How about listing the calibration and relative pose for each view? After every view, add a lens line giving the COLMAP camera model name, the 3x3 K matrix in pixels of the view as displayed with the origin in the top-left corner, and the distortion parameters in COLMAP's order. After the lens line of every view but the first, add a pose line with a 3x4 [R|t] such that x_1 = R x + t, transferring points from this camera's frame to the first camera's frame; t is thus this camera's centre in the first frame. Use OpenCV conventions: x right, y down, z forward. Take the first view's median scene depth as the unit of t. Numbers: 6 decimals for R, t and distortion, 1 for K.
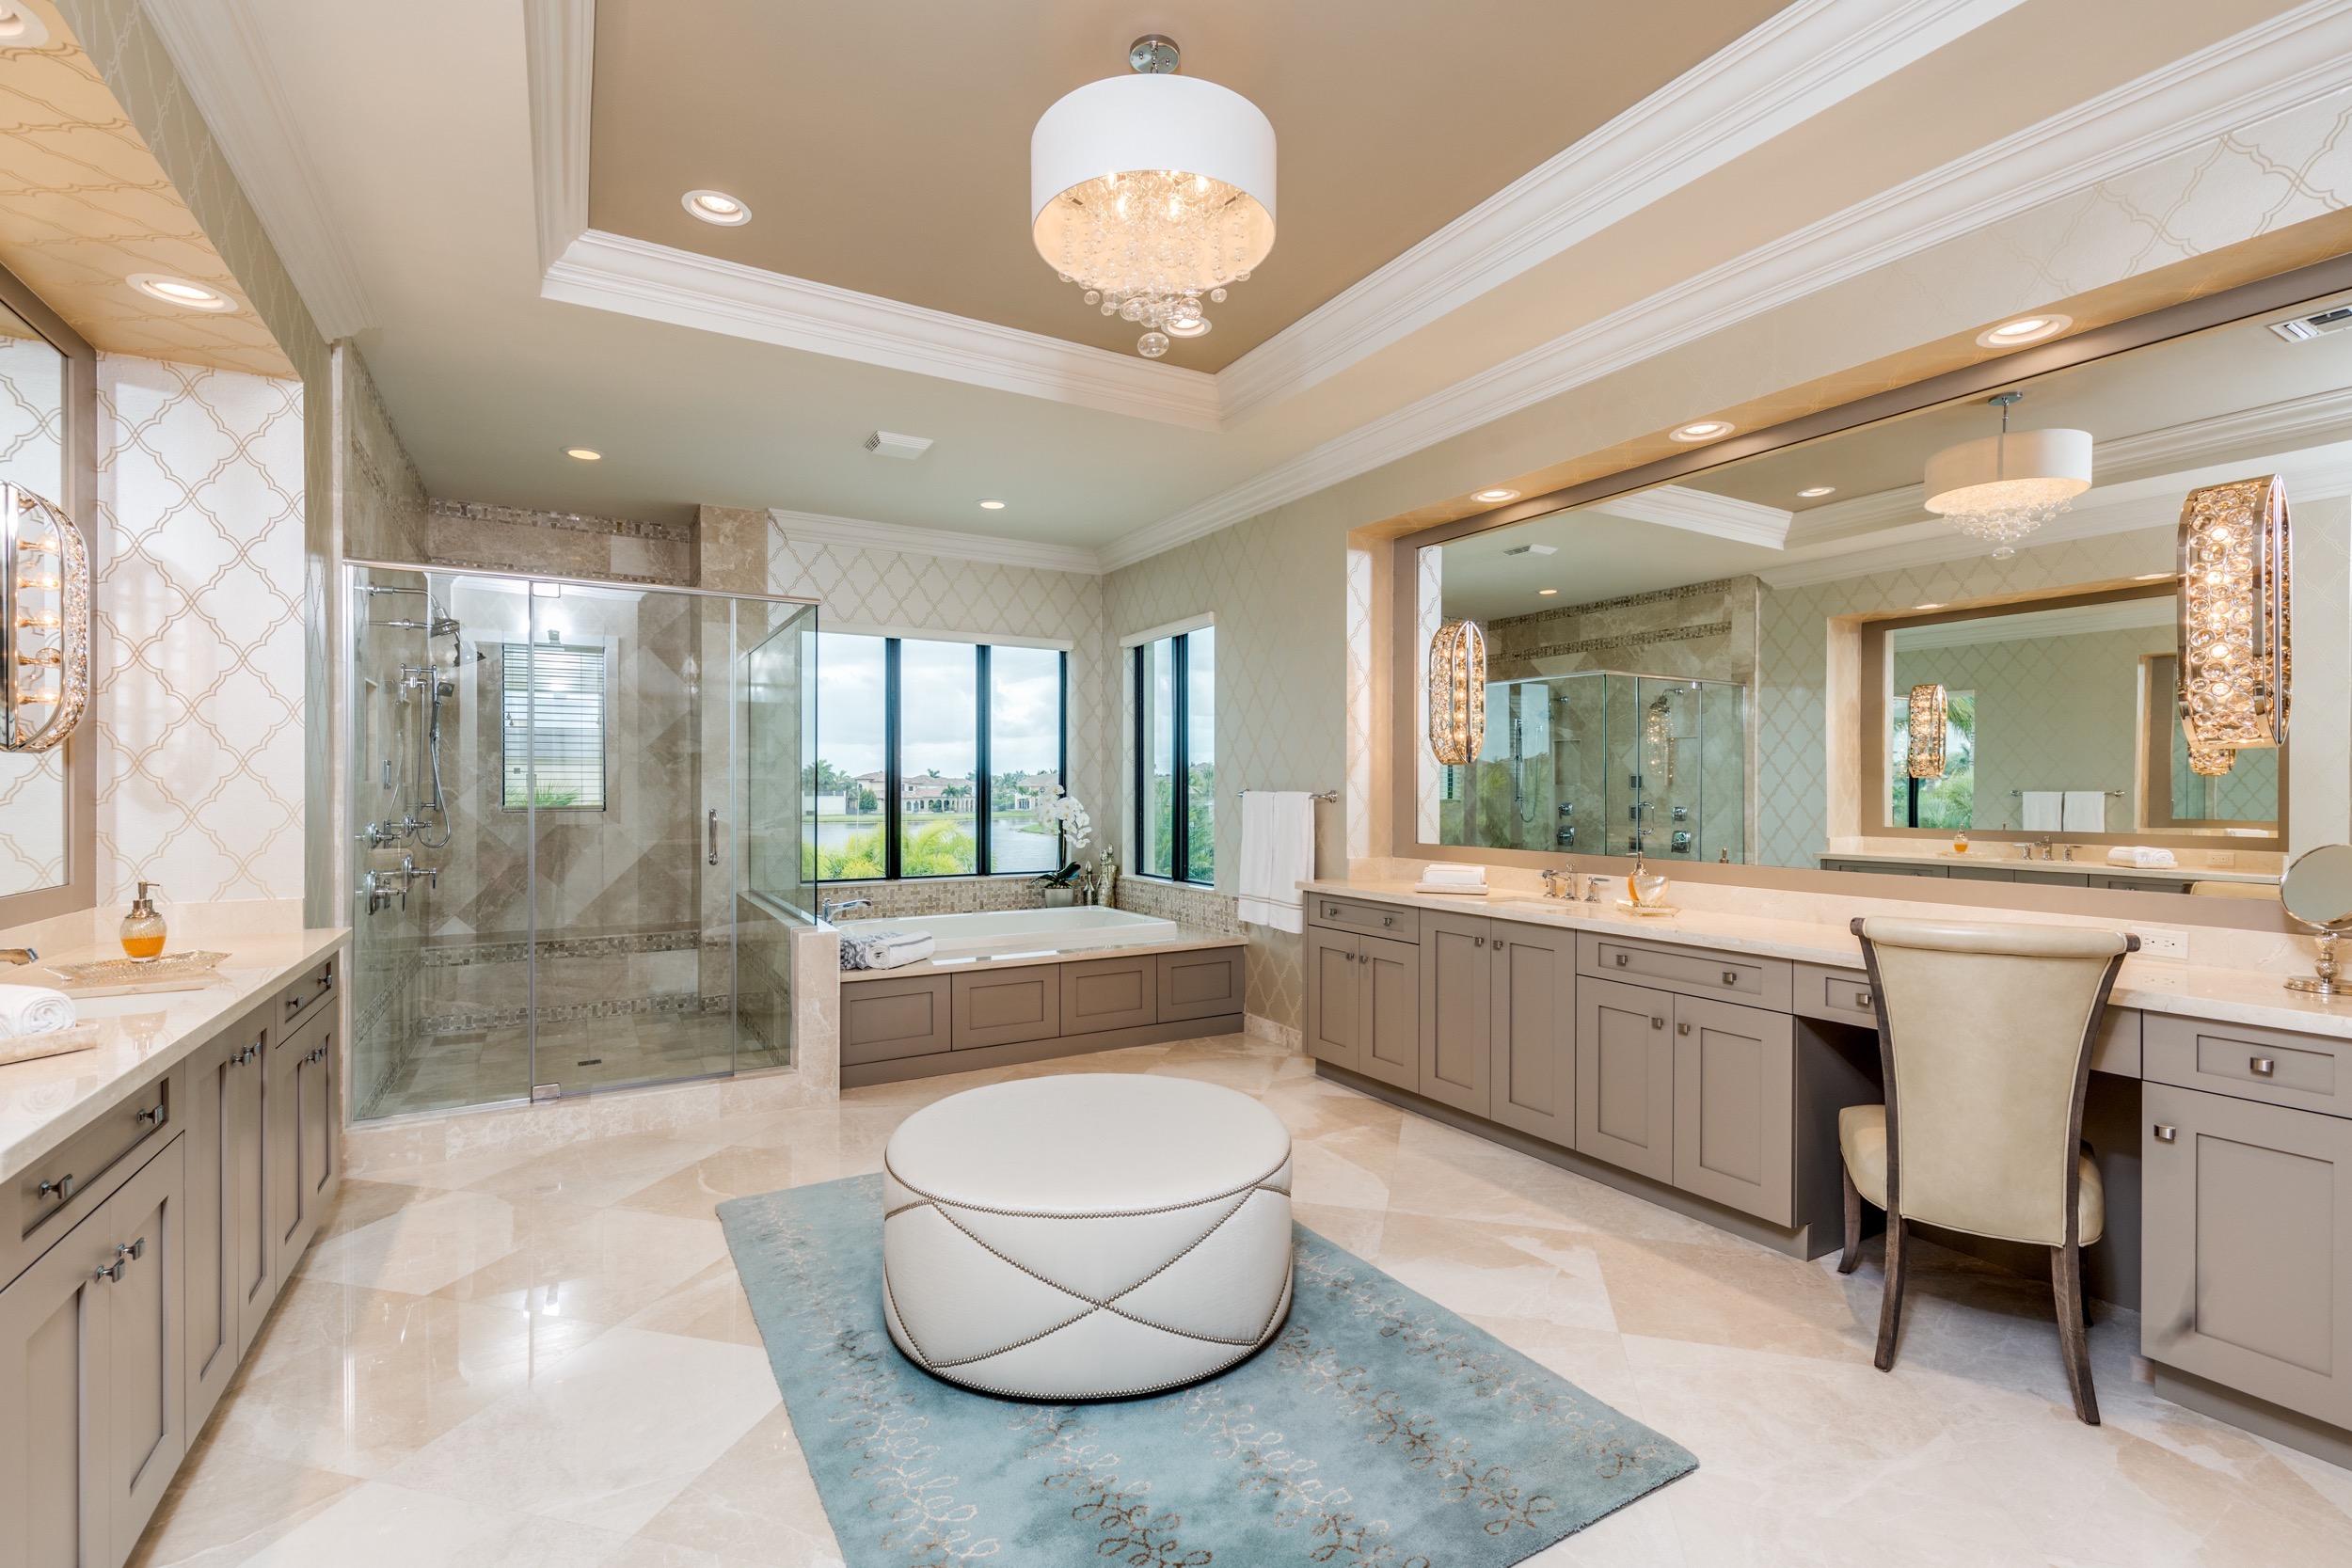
lens RADIAL K [[1051.6, 0, 1190.7], [0, 1051.6, 789.0], [0, 0, 1]] dist [-0.000535, -0.000339]
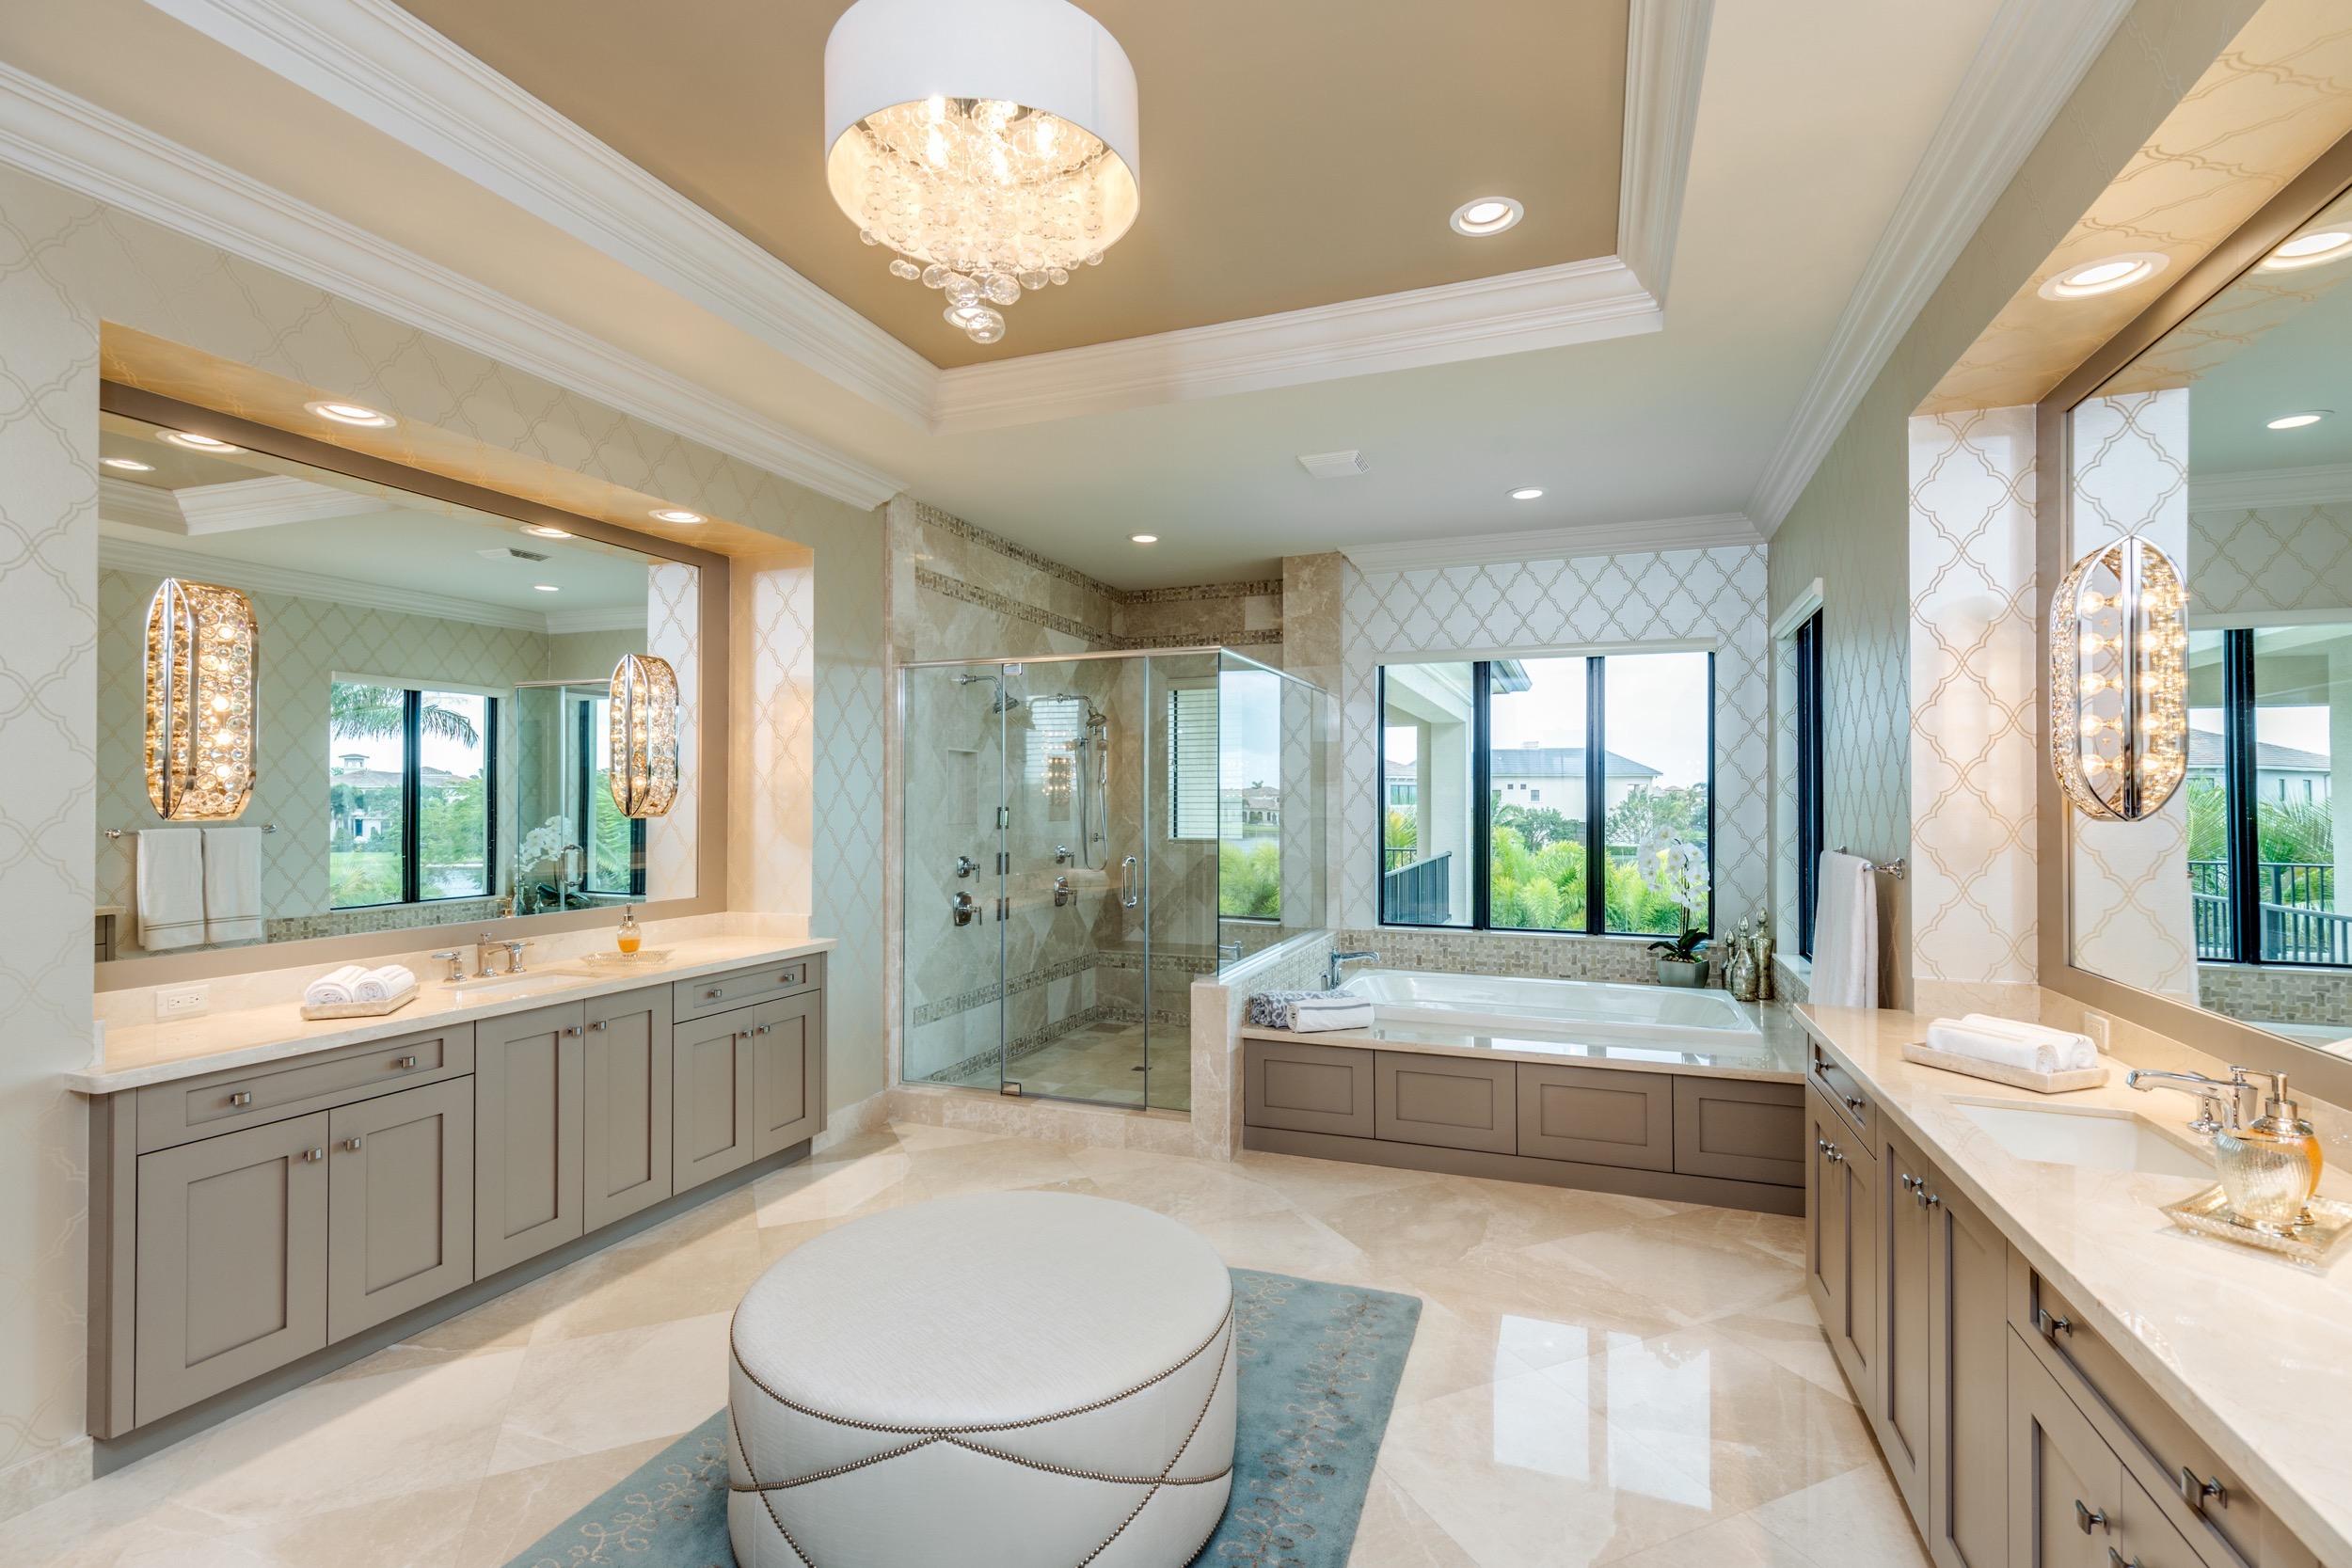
lens RADIAL K [[1051.6, 0, 1188.2], [0, 1051.6, 781.9], [0, 0, 1]] dist [-0.000535, -0.000339]
pose [[0.630732, -0.013466, -0.775884, 0.342699], [-0.006634, 0.999719, -0.022744, -0.024536], [0.775972, 0.019493, 0.630466, 0.314400]]
